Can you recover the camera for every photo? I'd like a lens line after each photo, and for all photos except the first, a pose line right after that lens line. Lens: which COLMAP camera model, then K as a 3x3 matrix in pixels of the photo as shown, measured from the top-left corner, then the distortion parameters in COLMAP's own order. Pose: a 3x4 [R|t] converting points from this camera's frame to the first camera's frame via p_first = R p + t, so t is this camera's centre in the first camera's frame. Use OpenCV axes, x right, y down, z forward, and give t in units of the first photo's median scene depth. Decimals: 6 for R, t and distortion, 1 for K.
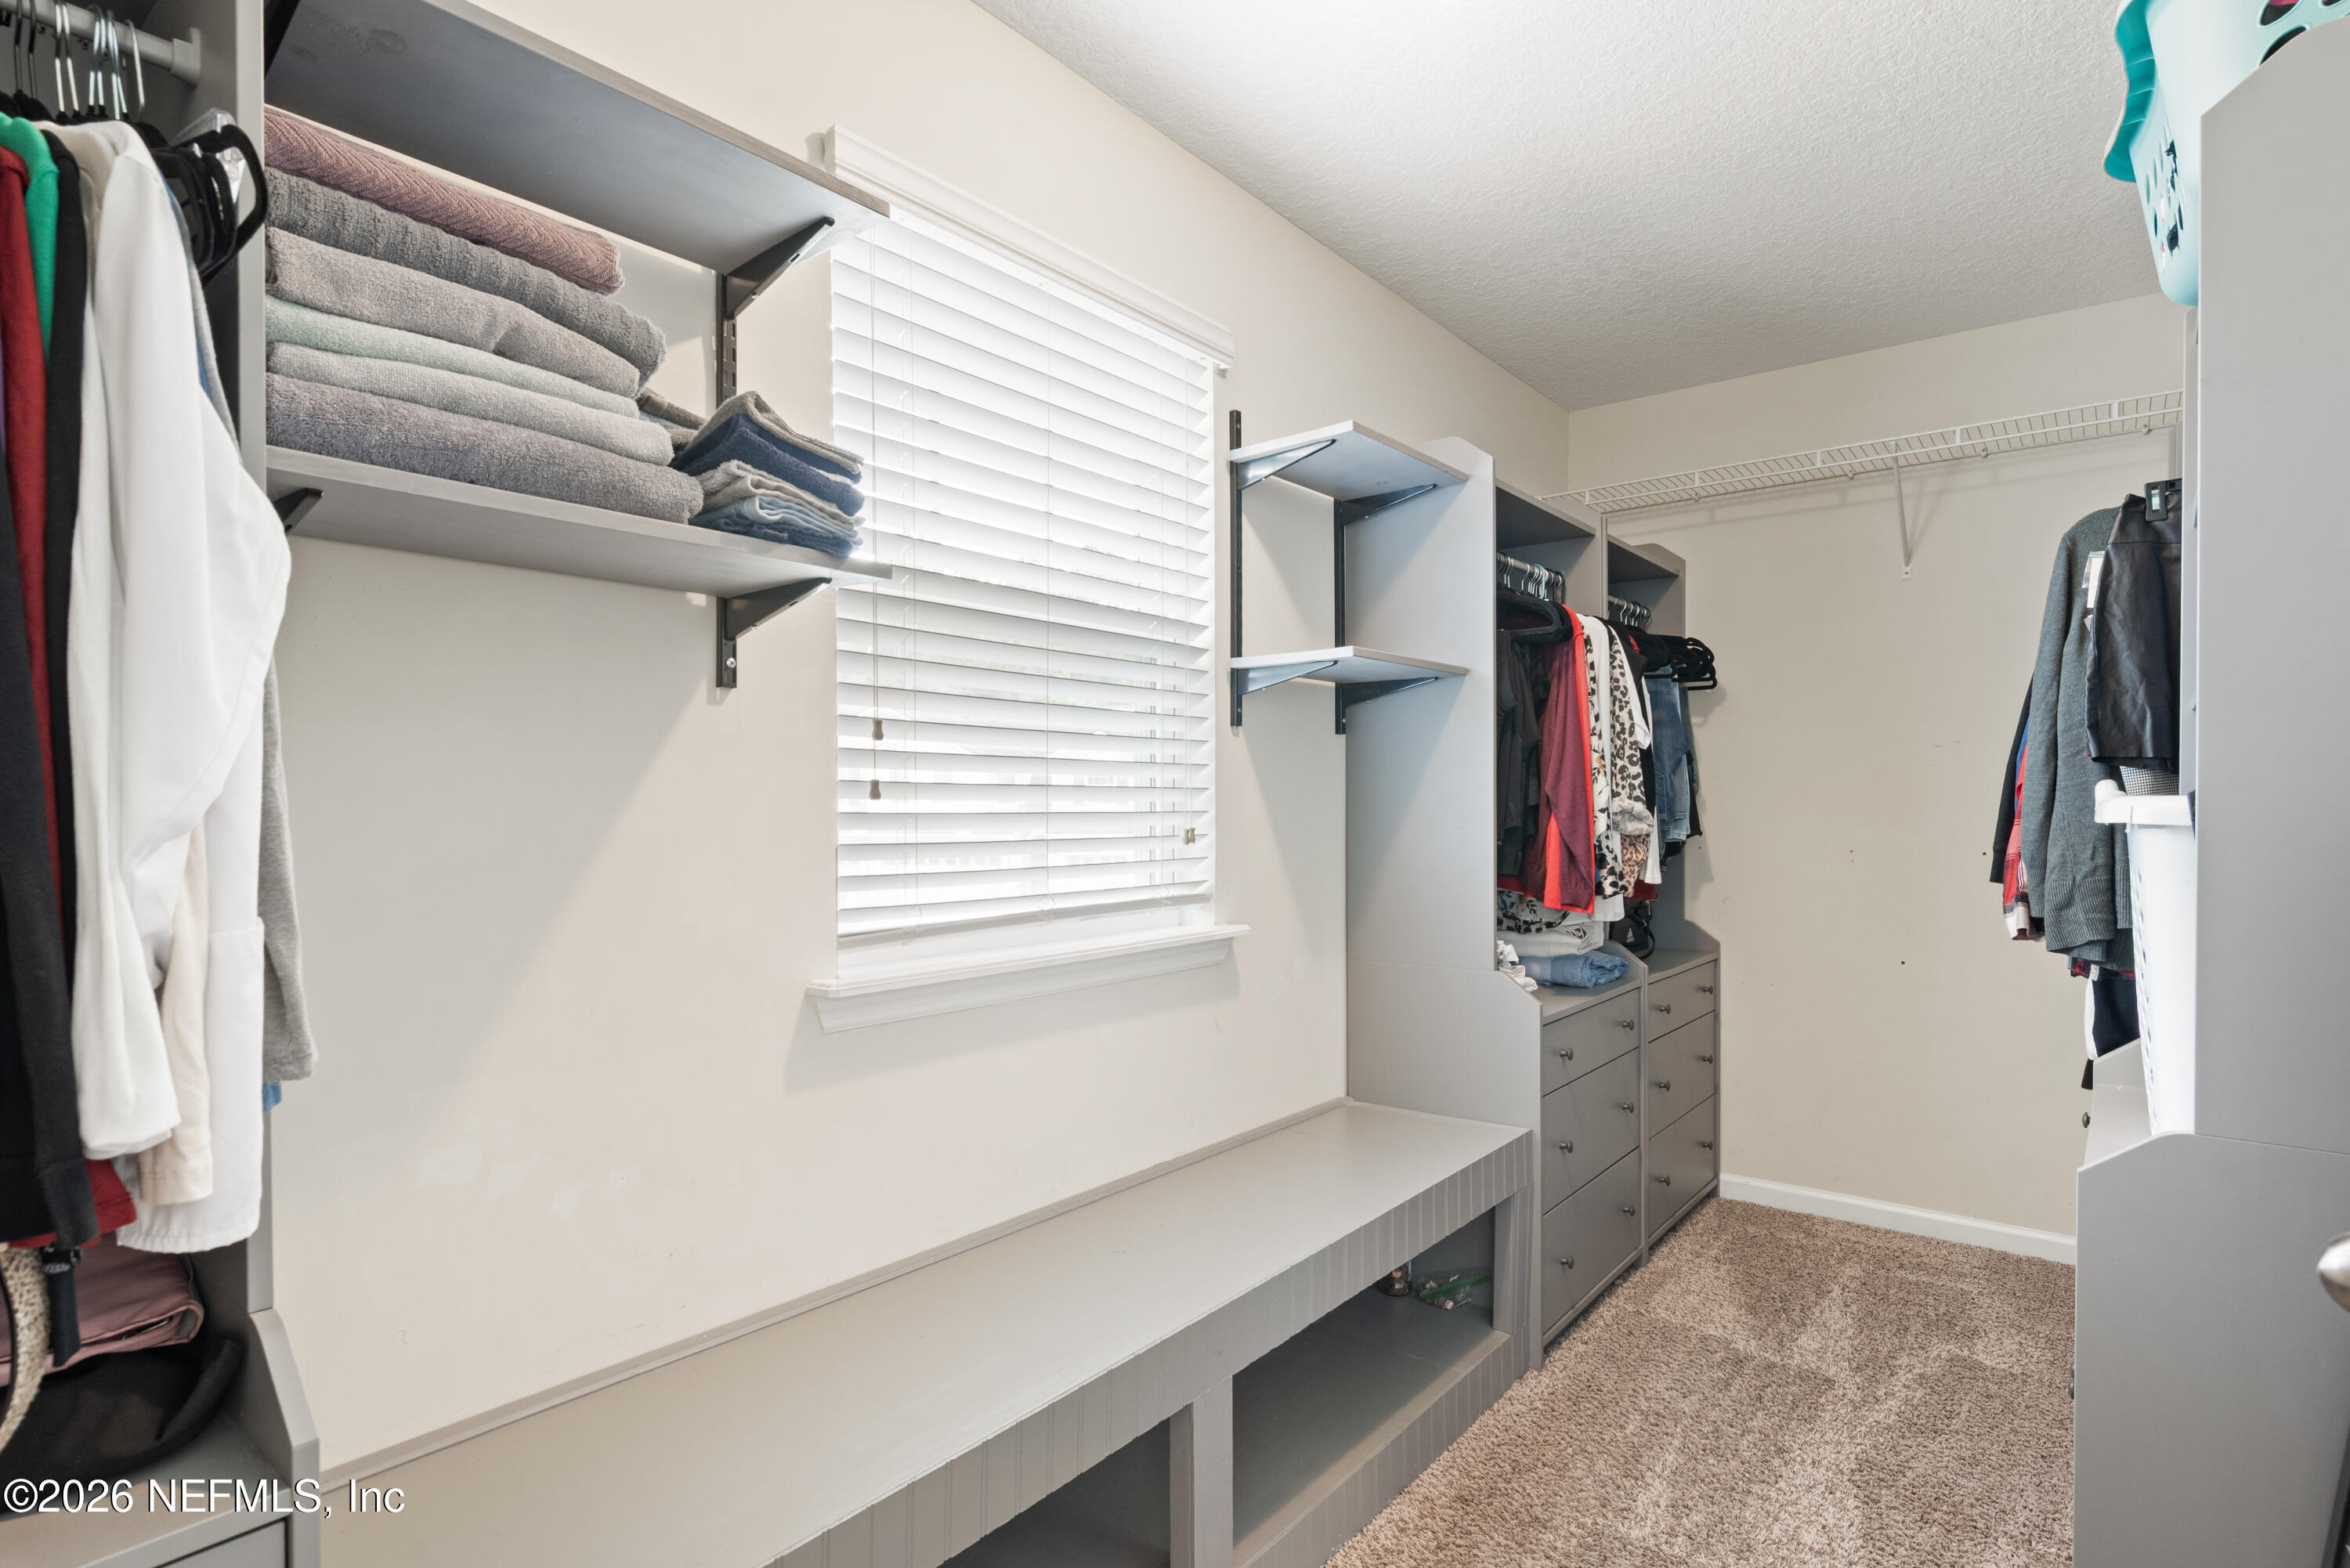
lens RADIAL K [[1175.3, 0, 1176.6], [0, 1175.3, 791.9], [0, 0, 1]] dist [0.003558, 0.000253]
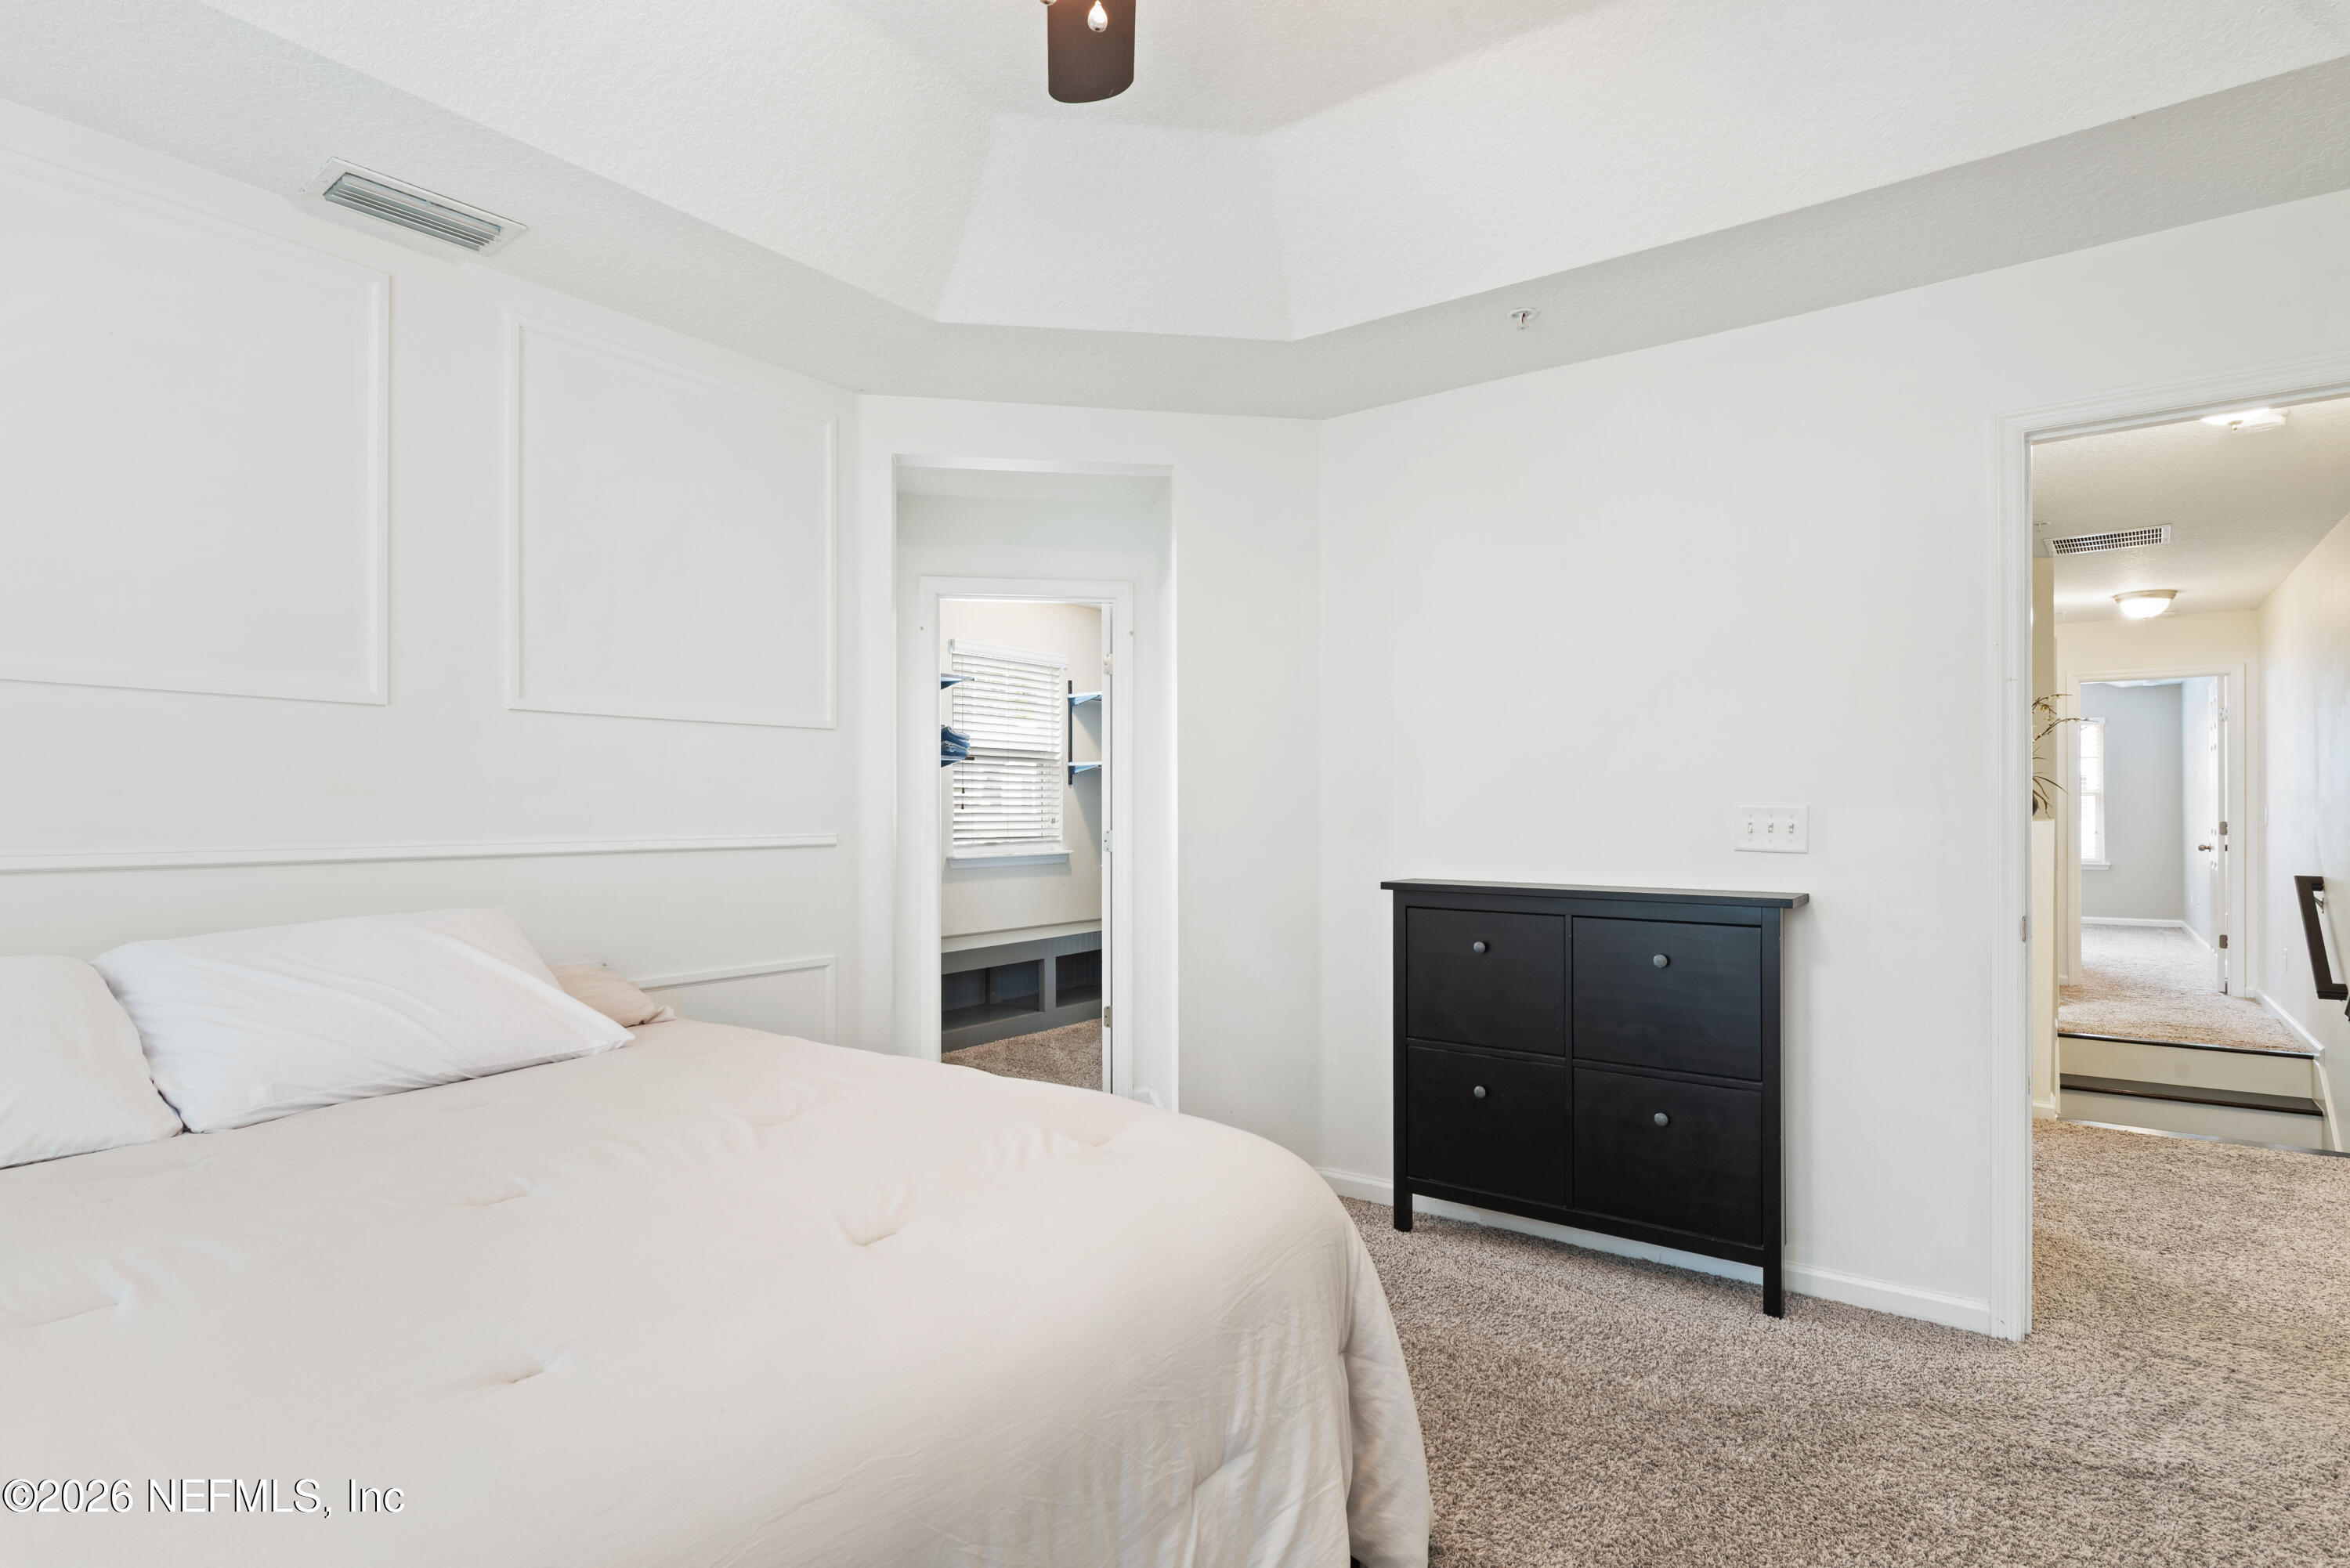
lens RADIAL K [[1175.3, 0, 1166.8], [0, 1175.3, 790.0], [0, 0, 1]] dist [0.003558, 0.000253]
pose [[0.999250, -0.005227, 0.038357, 0.185325], [0.005690, 0.999912, -0.011965, -0.005340], [-0.038291, 0.012174, 0.999192, -2.080486]]
